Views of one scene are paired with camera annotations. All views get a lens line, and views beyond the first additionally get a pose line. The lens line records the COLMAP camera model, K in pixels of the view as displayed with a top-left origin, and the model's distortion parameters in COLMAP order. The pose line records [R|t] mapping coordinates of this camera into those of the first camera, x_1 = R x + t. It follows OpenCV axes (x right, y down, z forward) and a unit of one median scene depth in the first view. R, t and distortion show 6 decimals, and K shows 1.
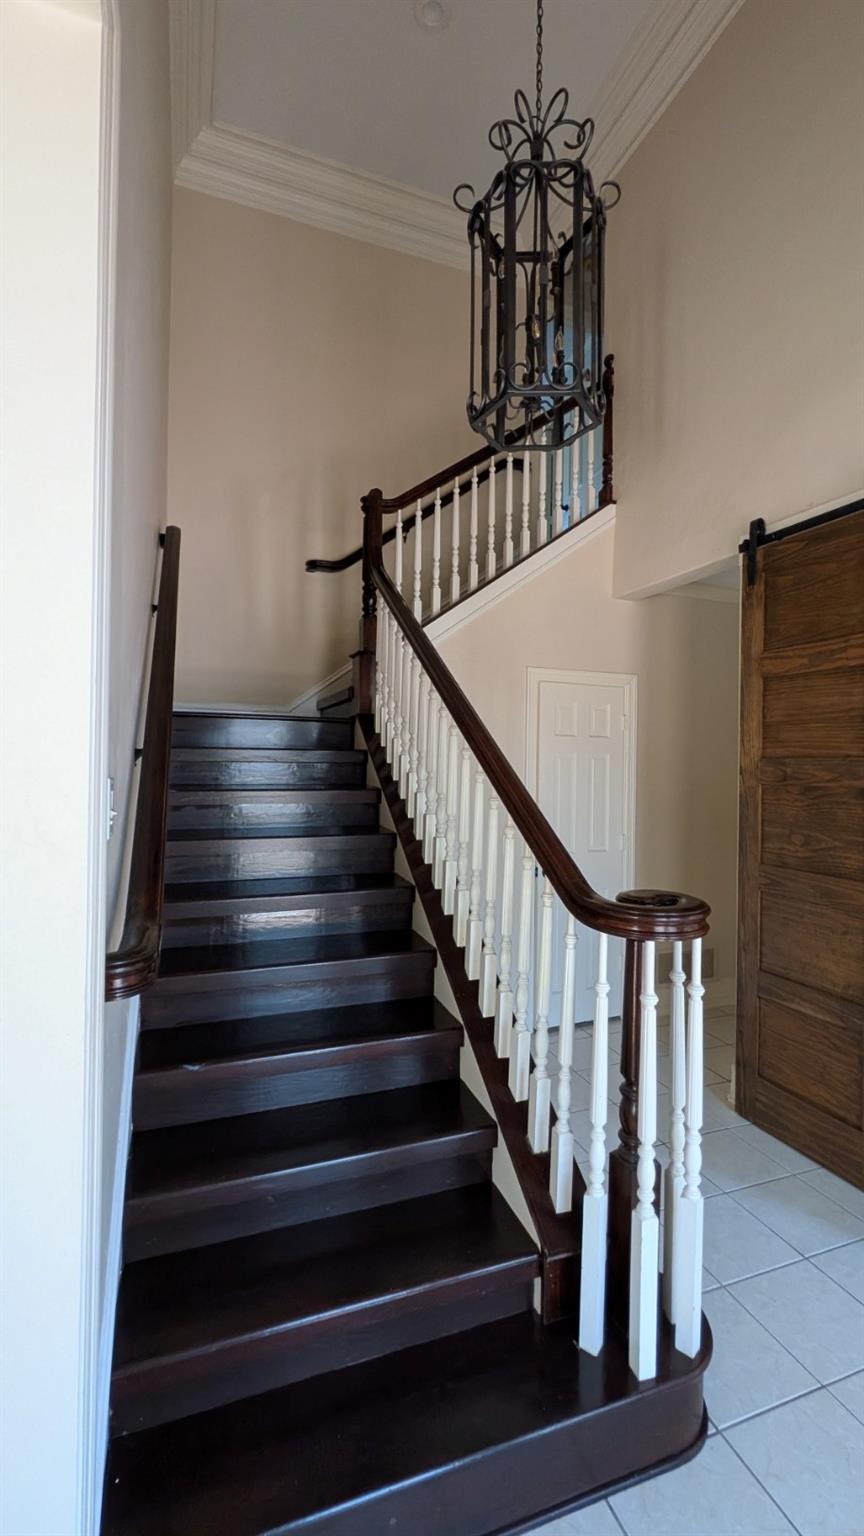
lens RADIAL K [[659.9, 0, 426.4], [0, 659.9, 762.8], [0, 0, 1]] dist [0.002633, -0.000984]
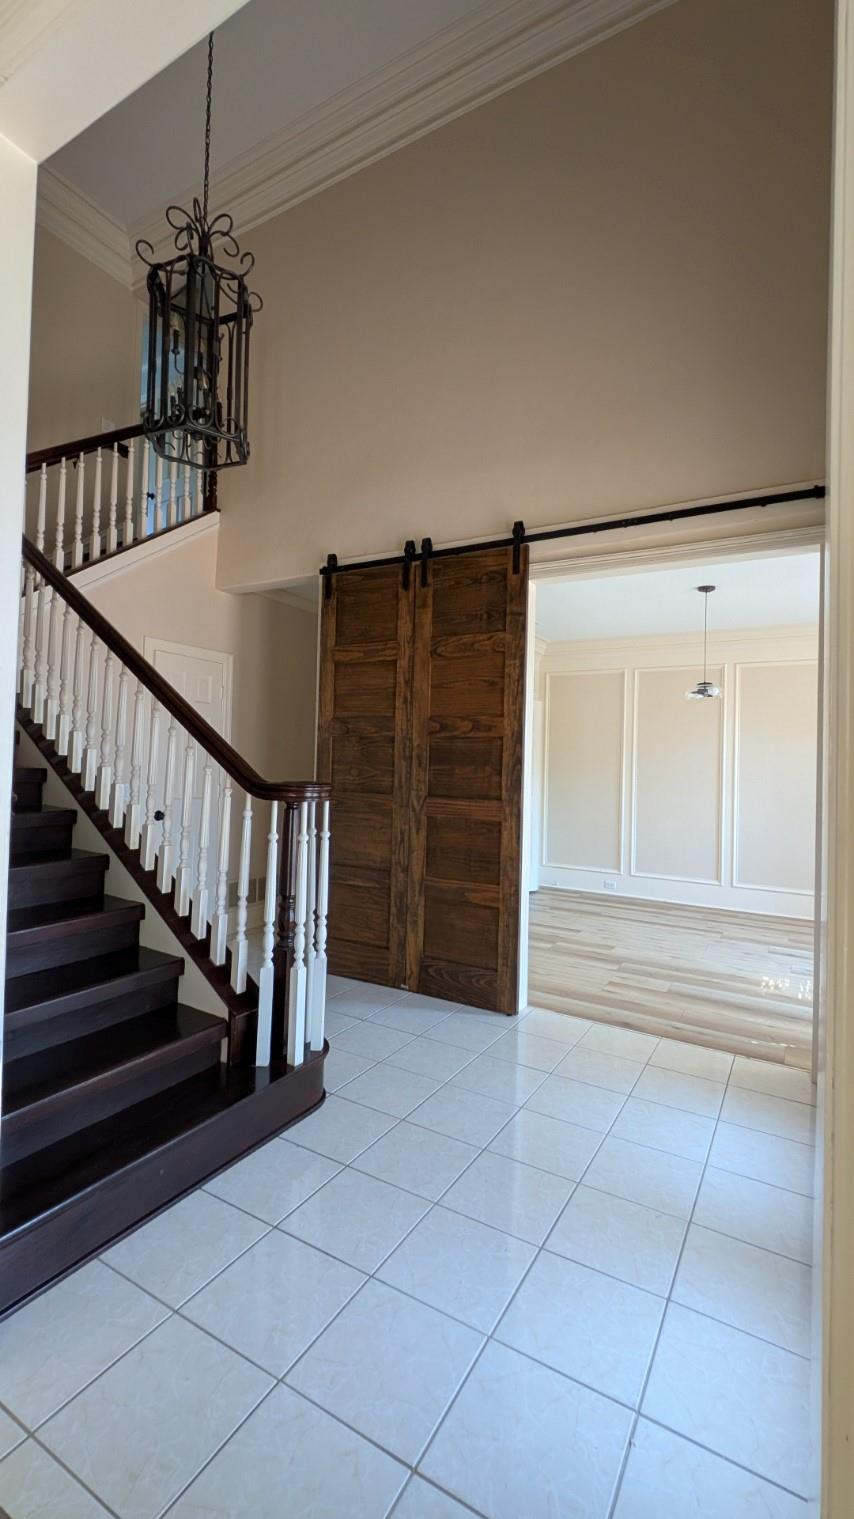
lens RADIAL K [[652.6, 0, 428.4], [0, 652.6, 754.6], [0, 0, 1]] dist [0.002633, -0.000984]
pose [[0.771178, 0.018851, 0.636340, -0.267405], [-0.016774, 0.999816, -0.009290, 0.089865], [-0.636399, -0.003510, 0.771352, -0.266963]]
